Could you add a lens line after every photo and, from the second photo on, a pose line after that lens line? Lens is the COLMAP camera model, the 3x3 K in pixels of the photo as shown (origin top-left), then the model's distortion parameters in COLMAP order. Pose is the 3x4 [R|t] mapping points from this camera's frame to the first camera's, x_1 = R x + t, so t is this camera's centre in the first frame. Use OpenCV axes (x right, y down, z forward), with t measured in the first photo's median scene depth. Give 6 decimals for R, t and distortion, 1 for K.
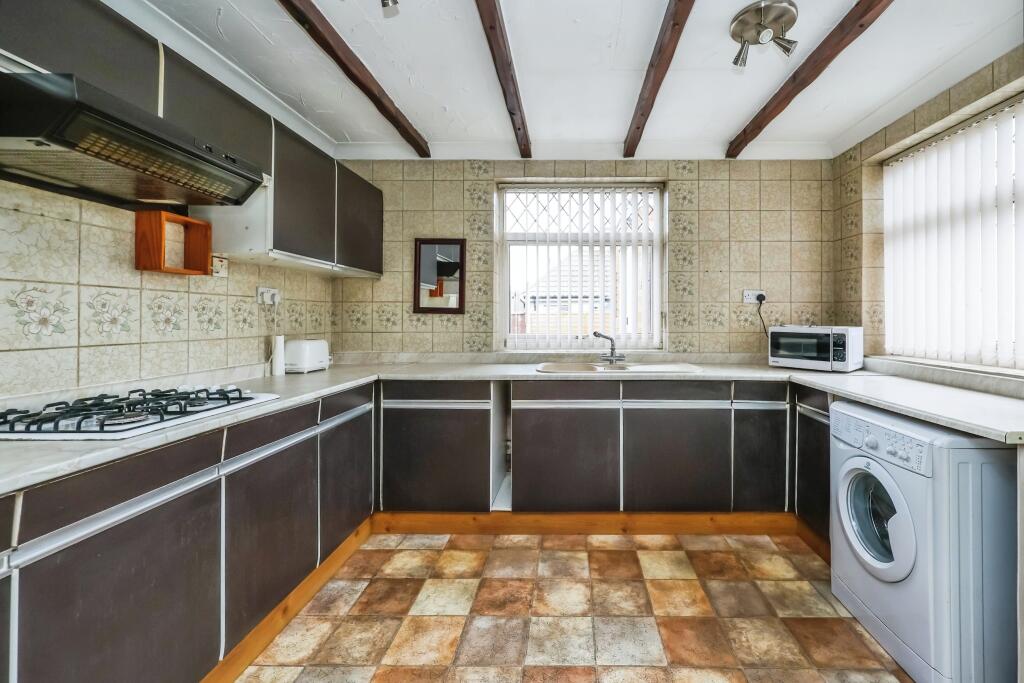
lens RADIAL K [[436.4, 0, 567.0], [0, 436.4, 317.0], [0, 0, 1]] dist [0.000746, 0.000187]
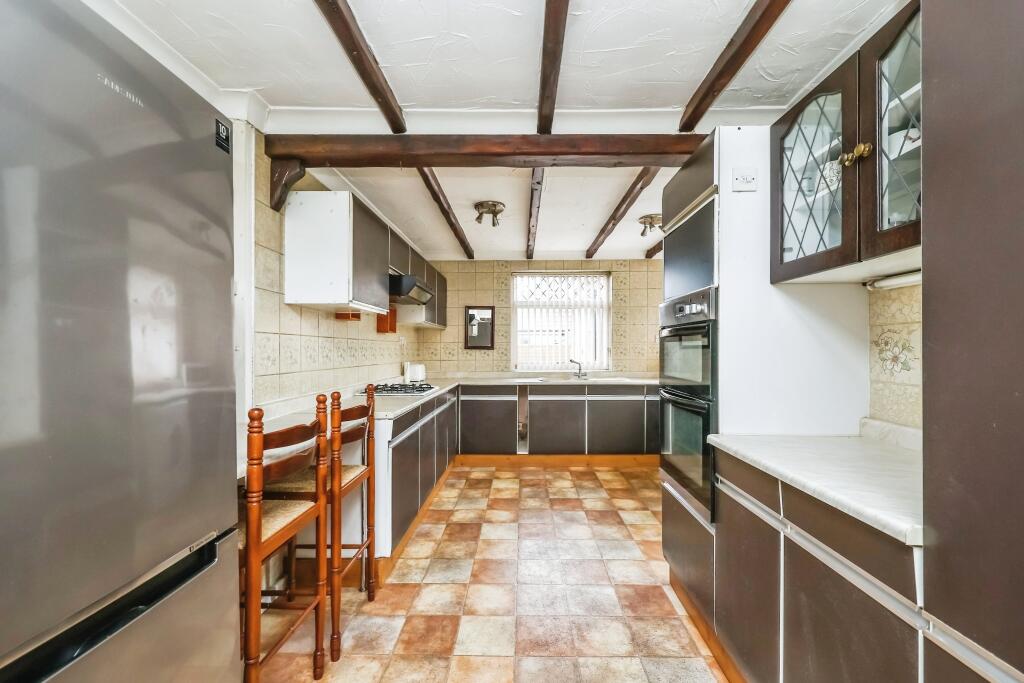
lens RADIAL K [[420.6, 0, 512.7], [0, 420.6, 351.9], [0, 0, 1]] dist [-0.000262, -0.000053]
pose [[0.999868, -0.002310, -0.016113, -0.163339], [0.002475, 0.999945, 0.010231, -0.017419], [0.016089, -0.010270, 0.999818, -0.817470]]
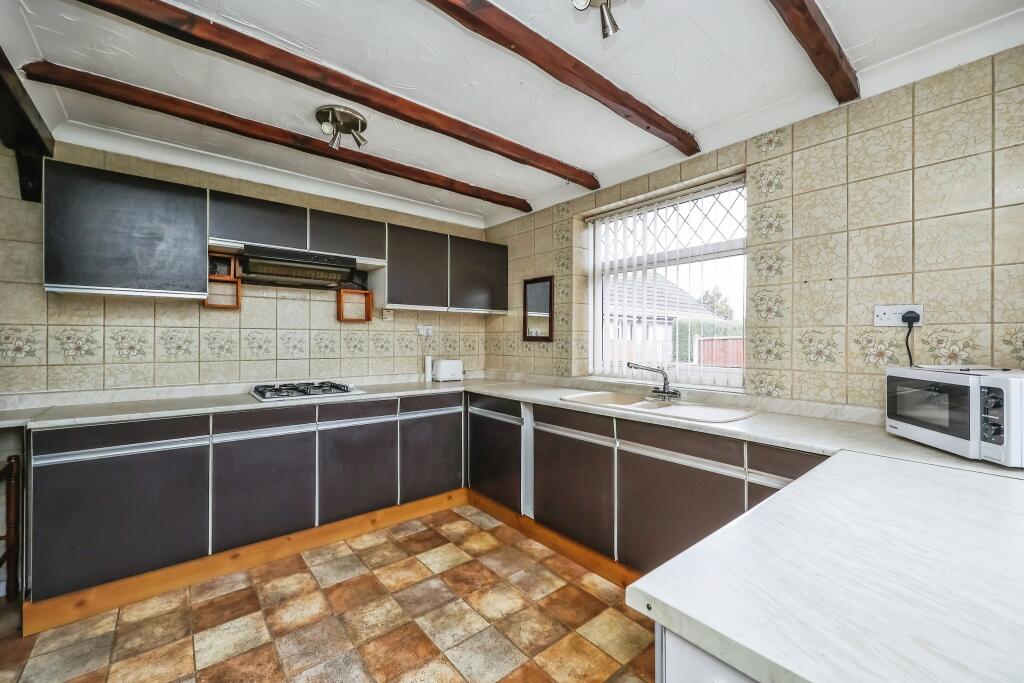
lens RADIAL K [[413.2, 0, 512.0], [0, 413.2, 341.5], [0, 0, 1]] dist [-0.000435, -0.000099]
pose [[0.643412, 0.004837, -0.765505, 0.635476], [-0.000596, 0.999983, 0.005818, -0.017115], [0.765520, -0.003287, 0.643404, 0.278006]]
